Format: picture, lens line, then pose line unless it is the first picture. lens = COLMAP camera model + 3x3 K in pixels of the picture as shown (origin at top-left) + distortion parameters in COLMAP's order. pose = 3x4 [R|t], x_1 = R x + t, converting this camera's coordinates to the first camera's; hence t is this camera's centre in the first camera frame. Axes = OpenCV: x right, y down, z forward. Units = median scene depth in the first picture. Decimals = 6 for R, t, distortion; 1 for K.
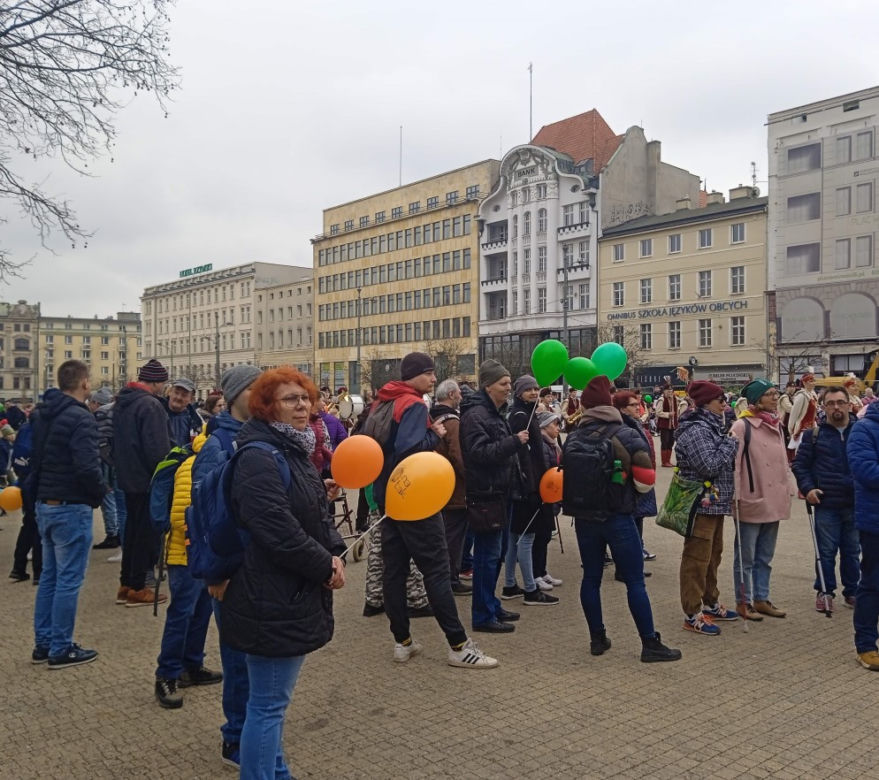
lens RADIAL K [[877.3, 0, 439.5], [0, 877.3, 390.0], [0, 0, 1]] dist [0.126697, -0.216525]
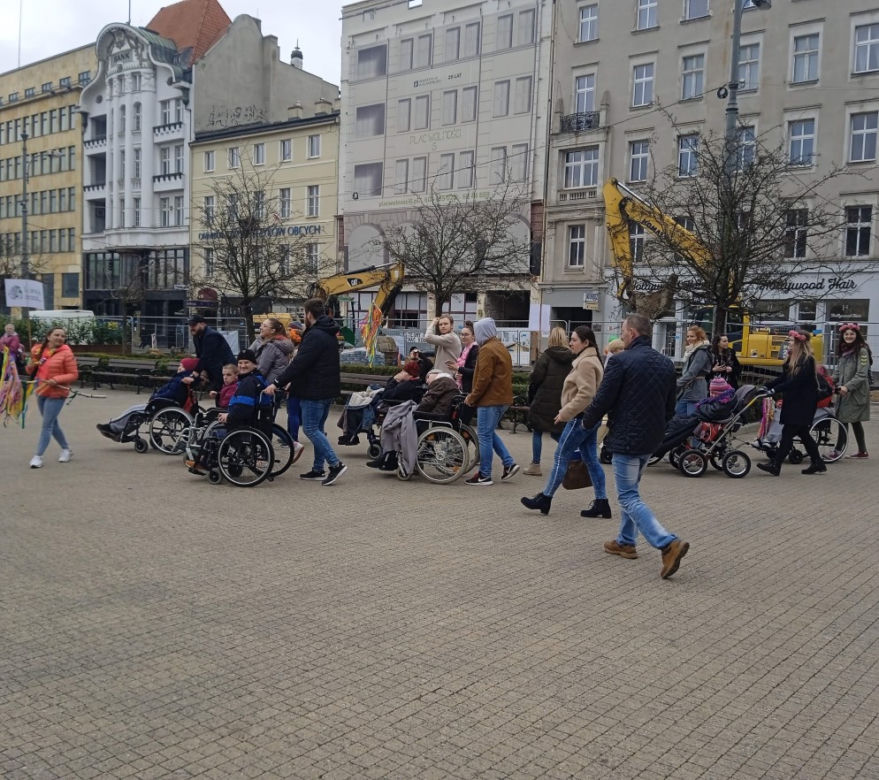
lens RADIAL K [[877.3, 0, 439.5], [0, 877.3, 390.0], [0, 0, 1]] dist [0.126697, -0.216525]
pose [[0.980400, 0.020716, 0.195924, 0.236289], [-0.036374, 0.996393, 0.076664, -0.007275], [-0.193630, -0.082288, 0.977618, 0.086105]]
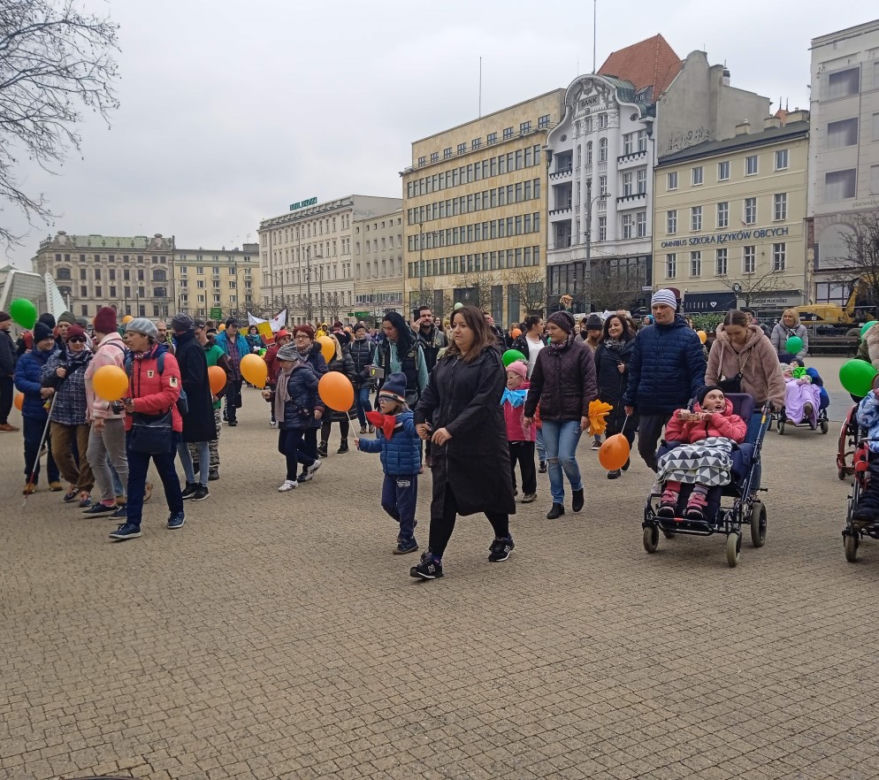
lens RADIAL K [[877.3, 0, 439.5], [0, 877.3, 390.0], [0, 0, 1]] dist [0.126697, -0.216525]
pose [[0.988073, 0.004600, -0.153915, 0.087737], [0.008928, 0.996161, 0.087089, -0.005552], [0.153724, -0.087425, 0.984239, -0.068224]]
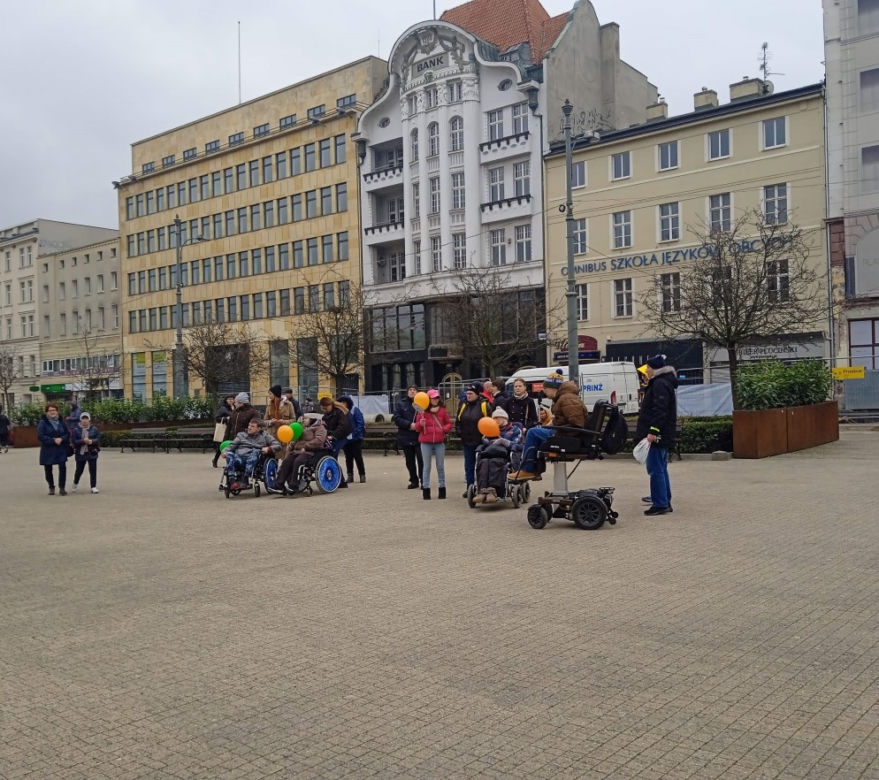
lens RADIAL K [[877.3, 0, 439.5], [0, 877.3, 390.0], [0, 0, 1]] dist [0.126697, -0.216525]
pose [[0.984208, -0.022332, 0.175599, -0.021180], [0.022199, 0.999750, 0.002719, 0.004383], [-0.175616, 0.001222, 0.984458, 0.323818]]
